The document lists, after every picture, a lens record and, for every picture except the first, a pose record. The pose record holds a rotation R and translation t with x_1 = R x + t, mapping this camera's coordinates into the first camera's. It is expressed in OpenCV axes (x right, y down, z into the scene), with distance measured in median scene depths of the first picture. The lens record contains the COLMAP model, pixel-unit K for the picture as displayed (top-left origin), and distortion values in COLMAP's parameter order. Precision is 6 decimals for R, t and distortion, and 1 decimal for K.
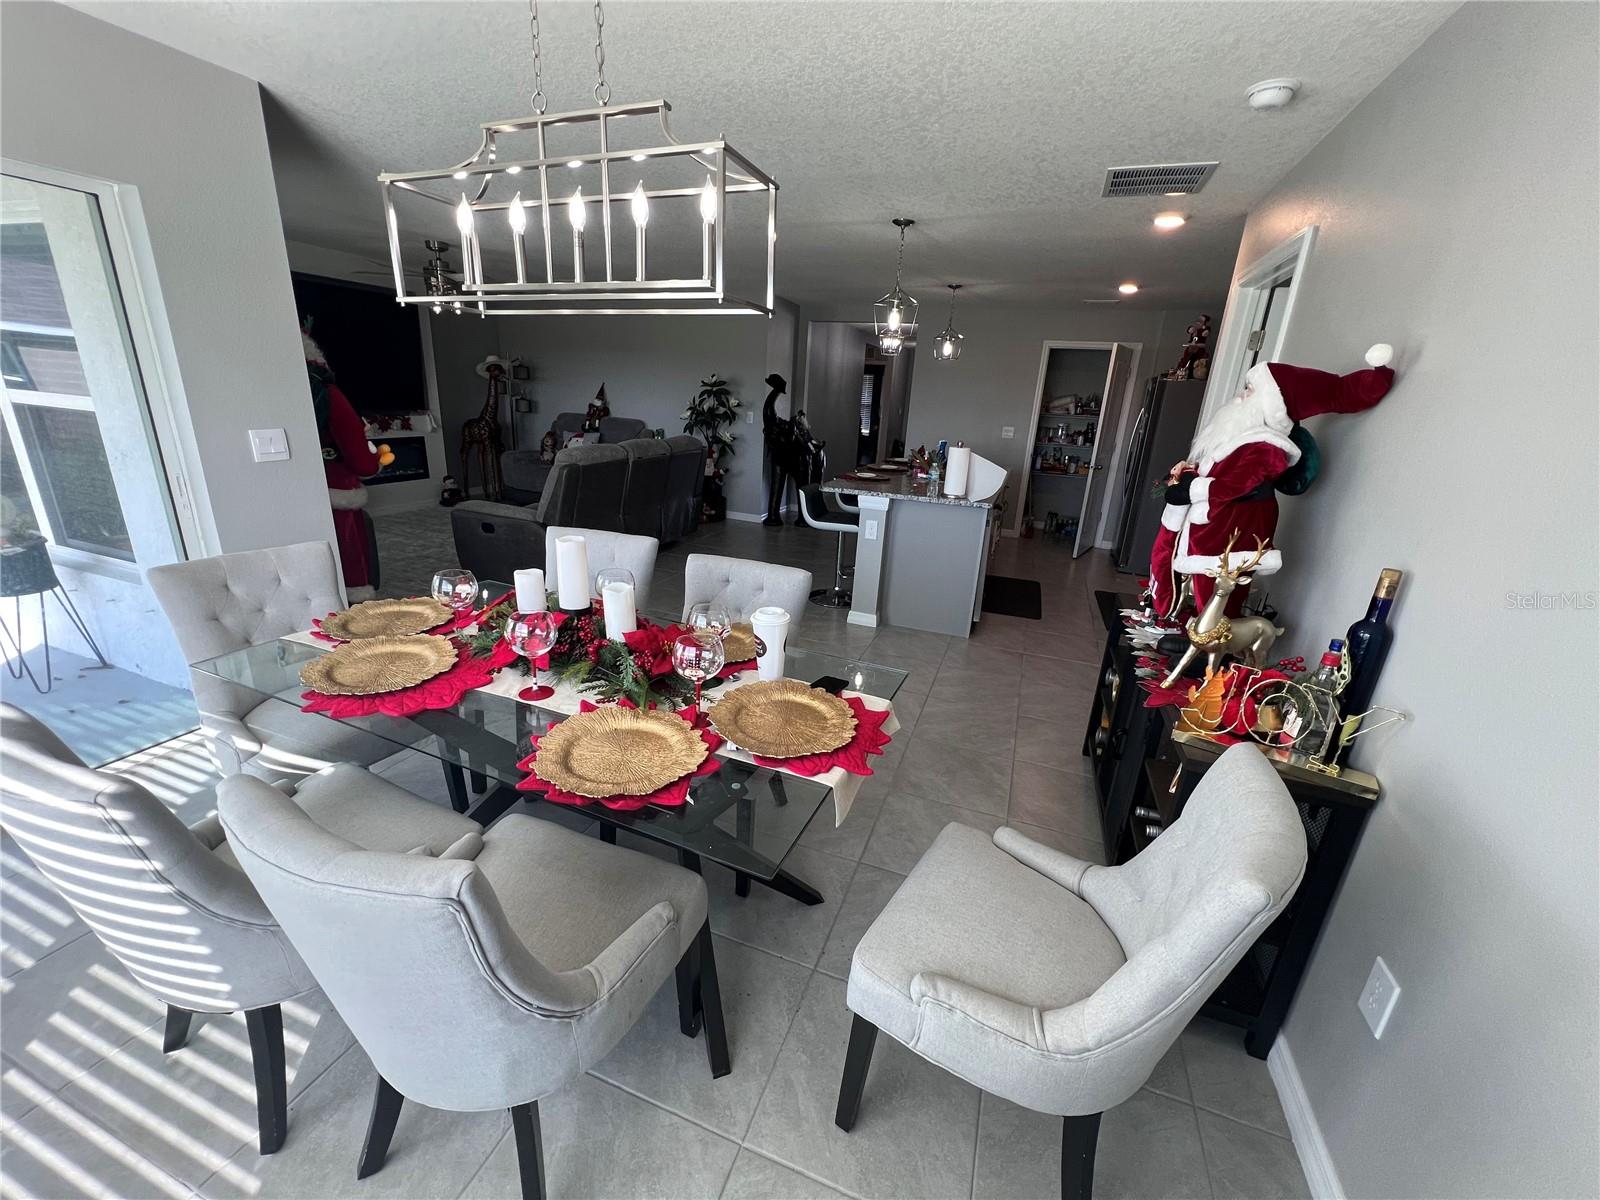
lens RADIAL K [[635.4, 0, 802.3], [0, 635.4, 594.1], [0, 0, 1]] dist [0.004494, 0.000451]
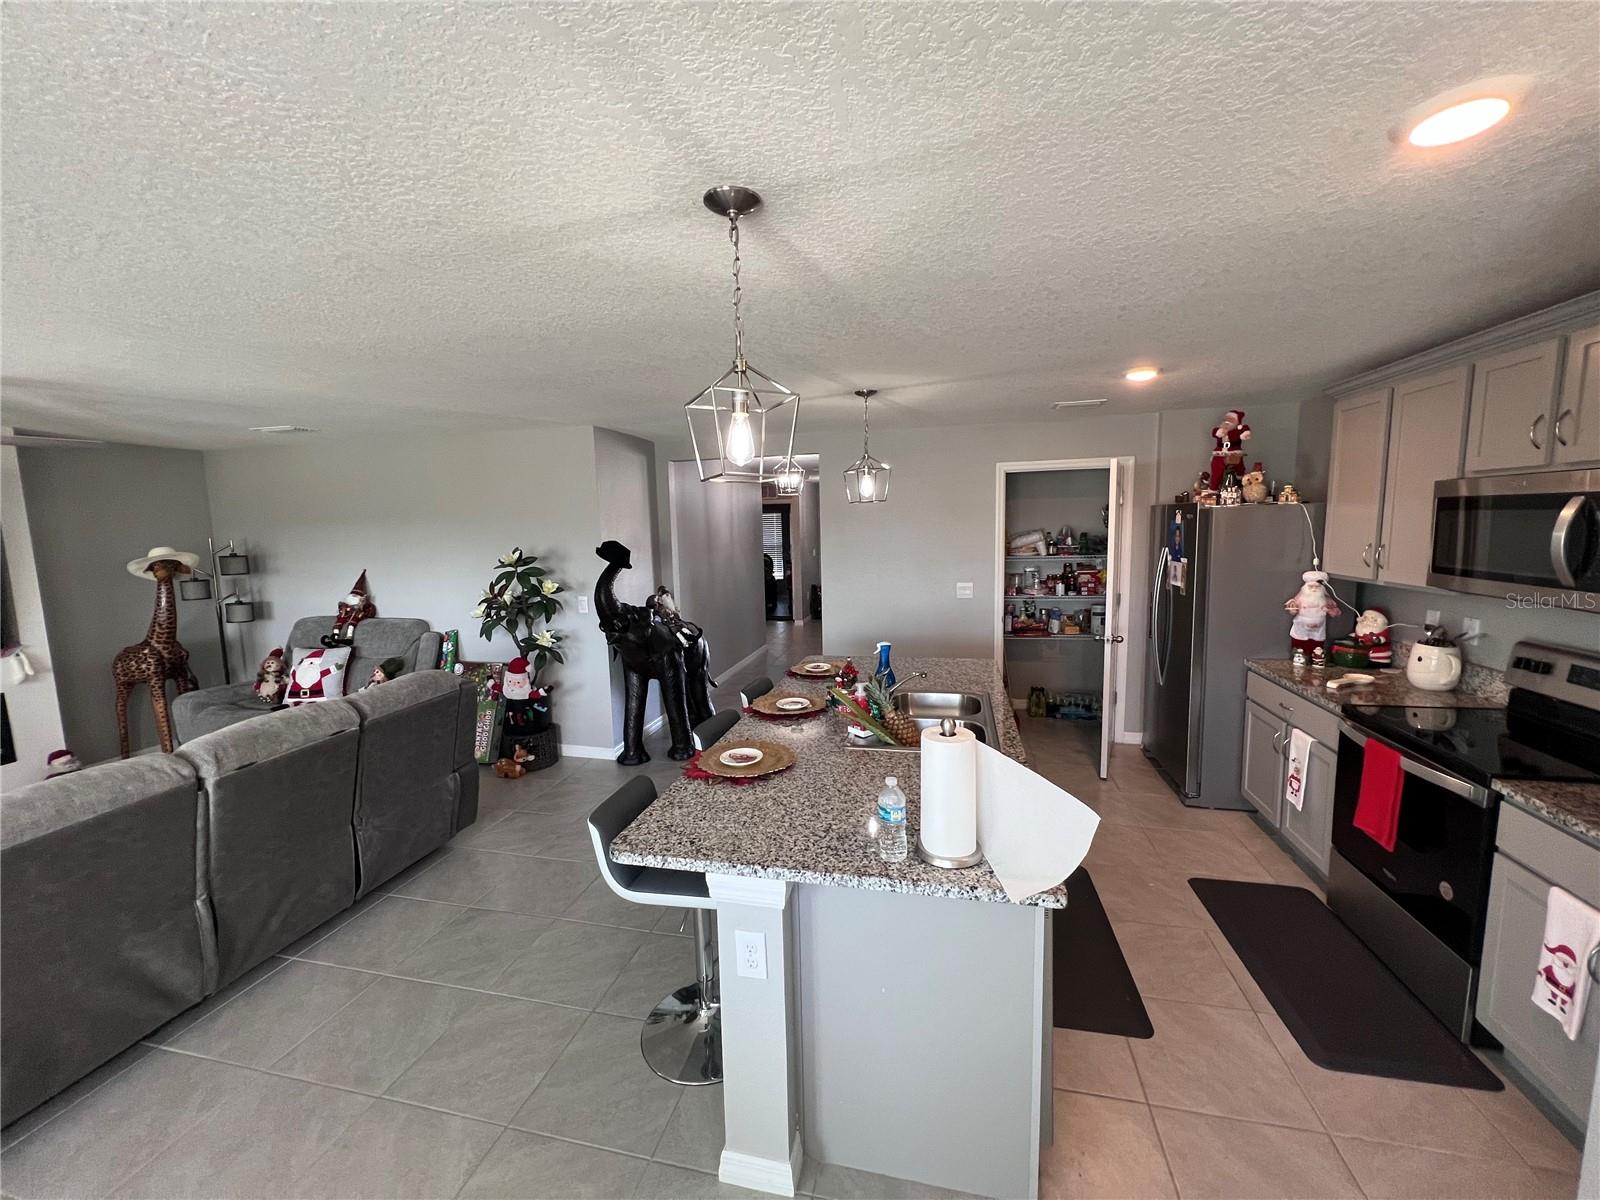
lens RADIAL K [[635.4, 0, 798.8], [0, 635.4, 601.3], [0, 0, 1]] dist [0.004494, 0.000451]
pose [[0.989788, -0.094728, 0.106524, 0.068165], [0.112652, 0.977688, -0.177302, -0.139305], [-0.087352, 0.187492, 0.978374, 0.336855]]
